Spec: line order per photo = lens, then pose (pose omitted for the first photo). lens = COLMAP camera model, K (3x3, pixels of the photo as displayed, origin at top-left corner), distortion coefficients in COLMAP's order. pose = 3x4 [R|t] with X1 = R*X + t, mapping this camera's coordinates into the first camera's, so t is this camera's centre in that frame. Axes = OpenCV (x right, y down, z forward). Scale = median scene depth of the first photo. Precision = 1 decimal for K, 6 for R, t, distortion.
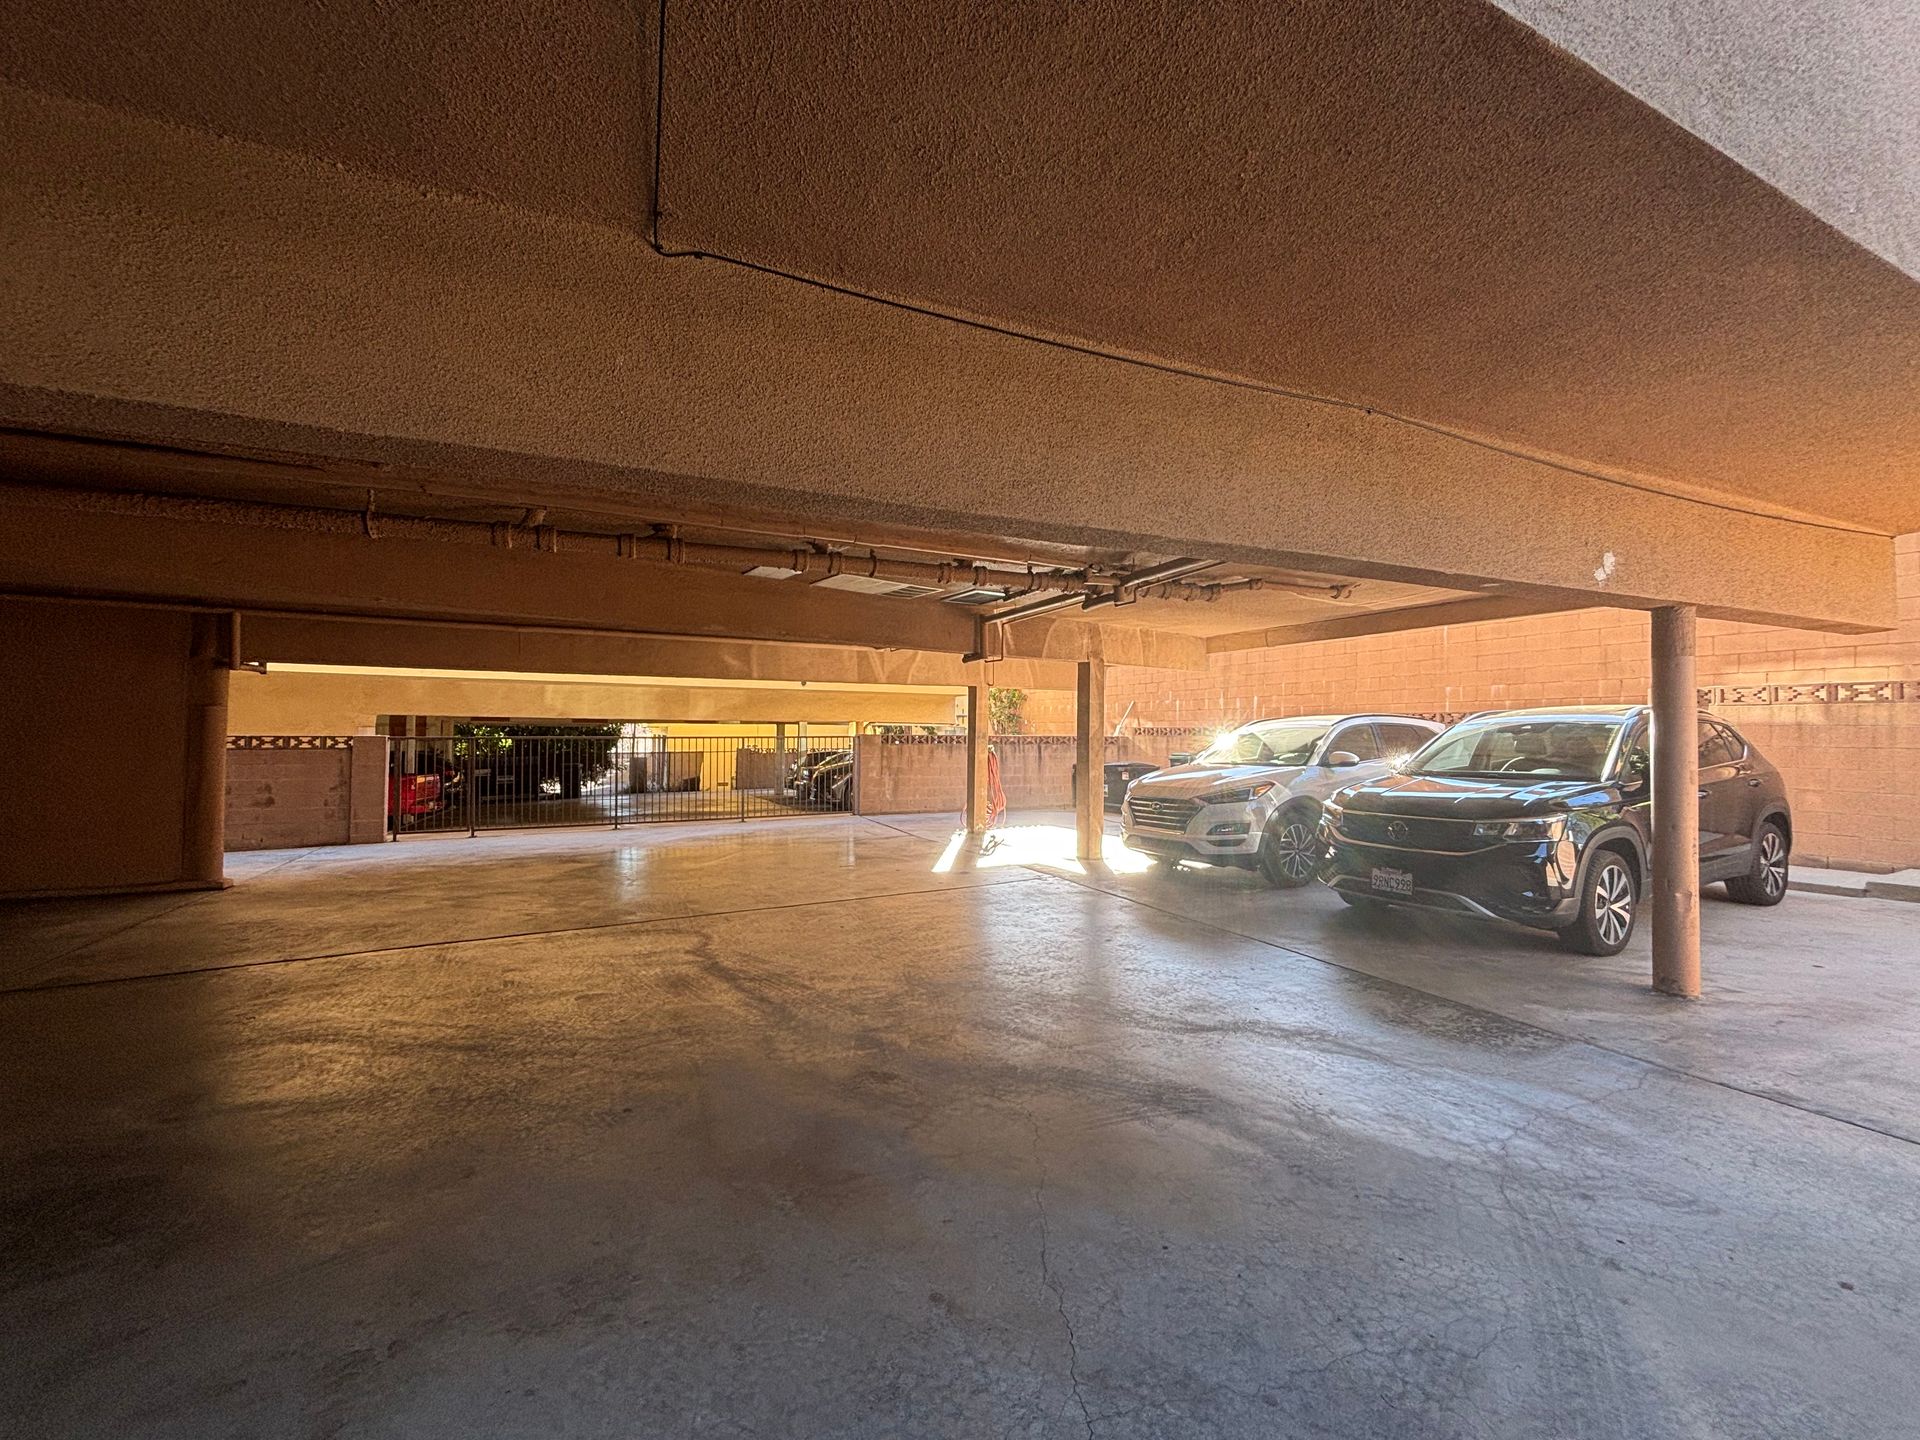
lens RADIAL K [[770.9, 0, 957.7], [0, 770.9, 708.5], [0, 0, 1]] dist [0.000878, -0.000107]
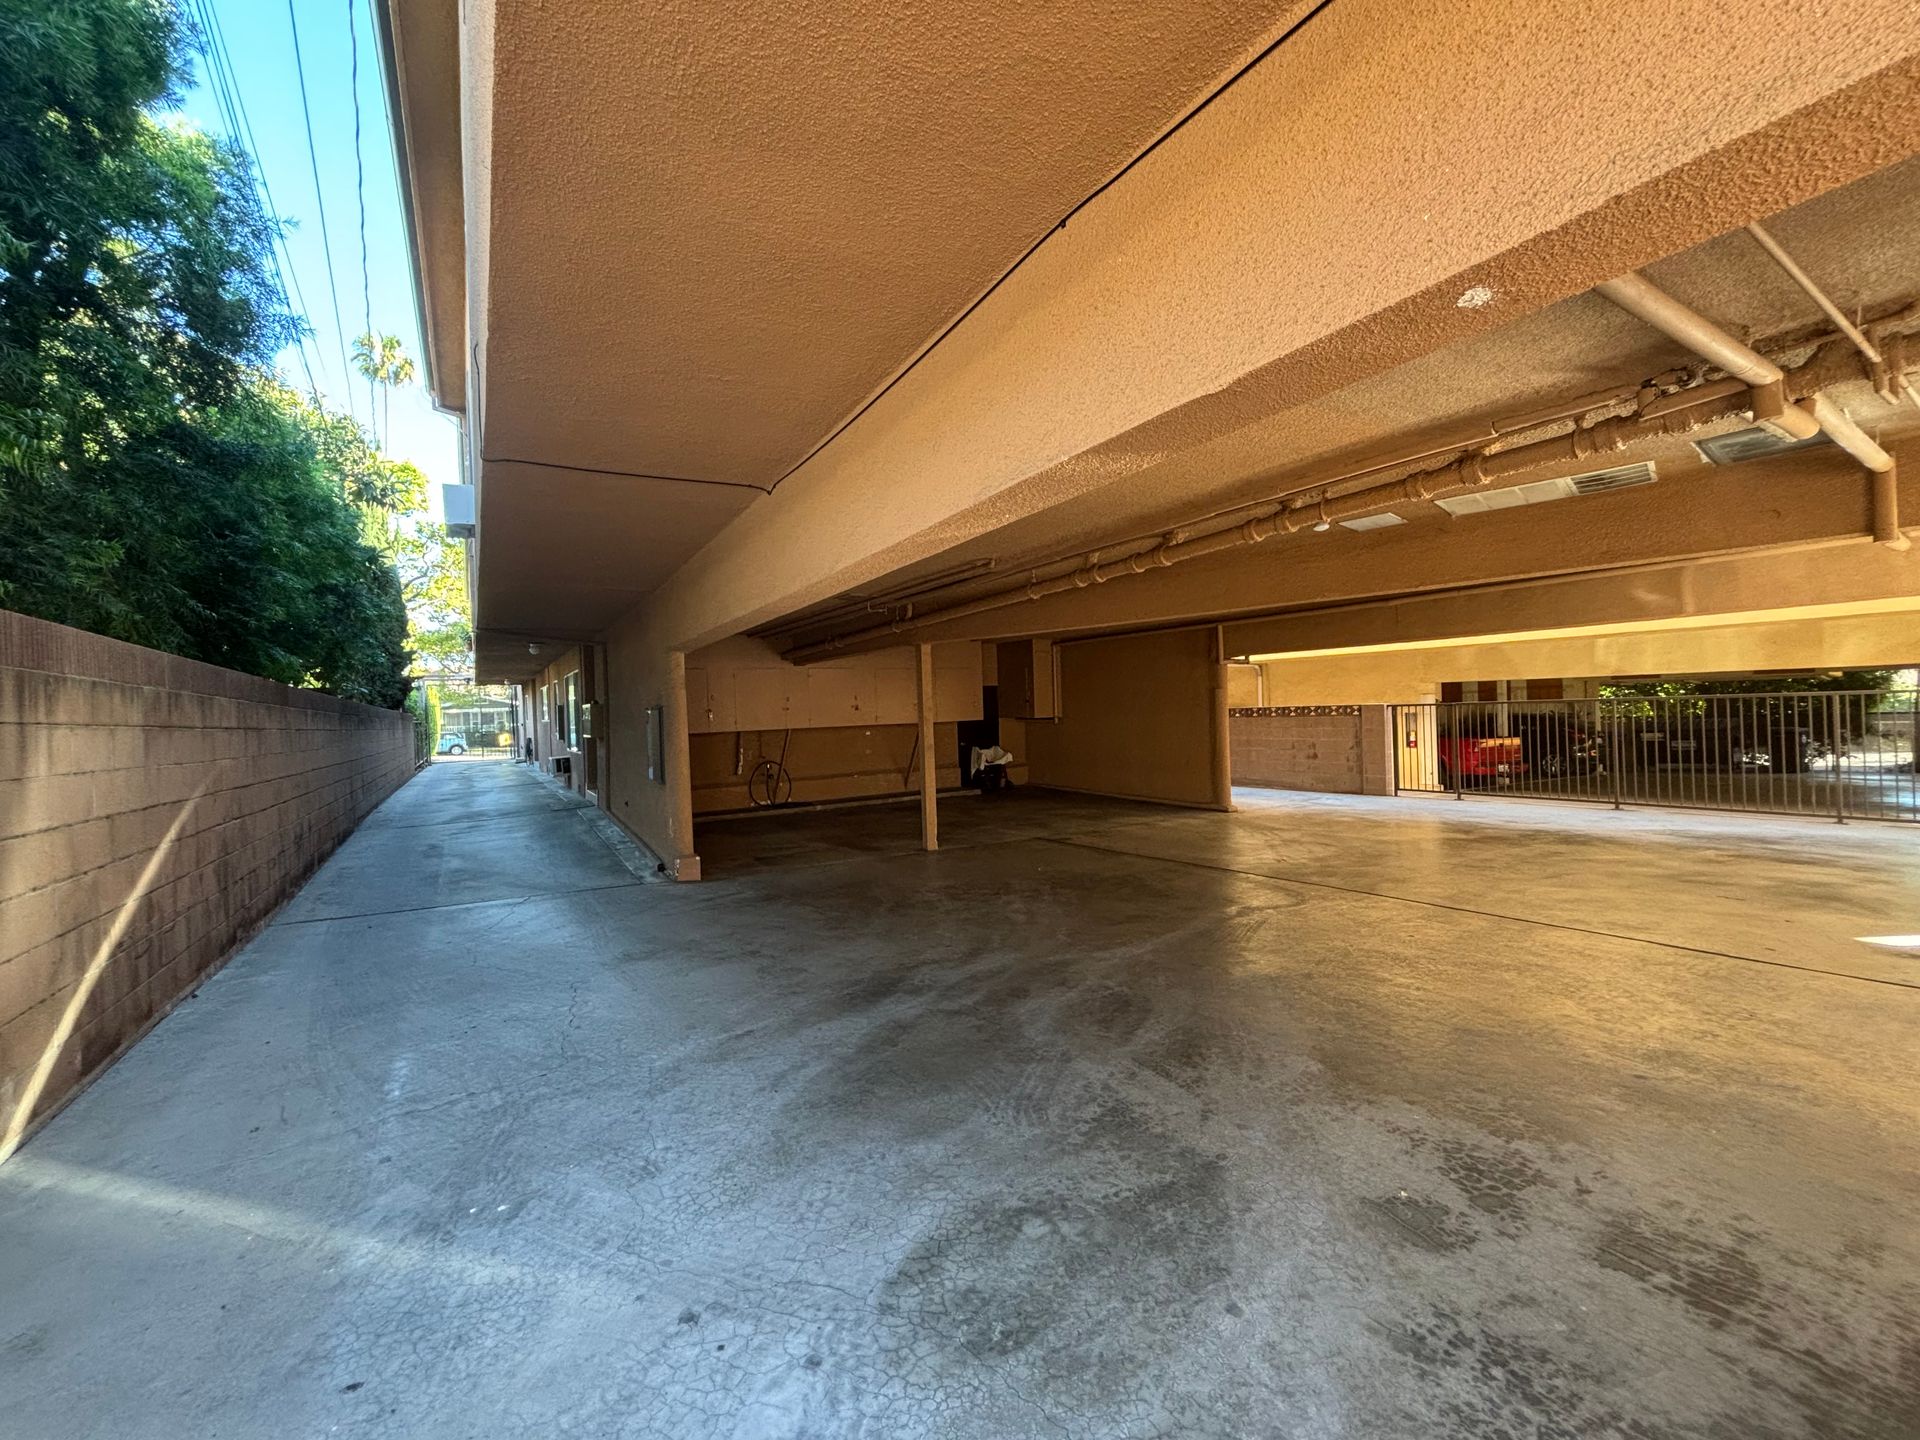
lens RADIAL K [[770.9, 0, 960.9], [0, 770.9, 724.1], [0, 0, 1]] dist [0.000878, -0.000107]
pose [[0.132127, 0.007682, -0.991203, 0.325260], [0.065653, 0.997706, 0.016484, 0.005219], [0.989056, -0.067253, 0.131319, 0.226834]]
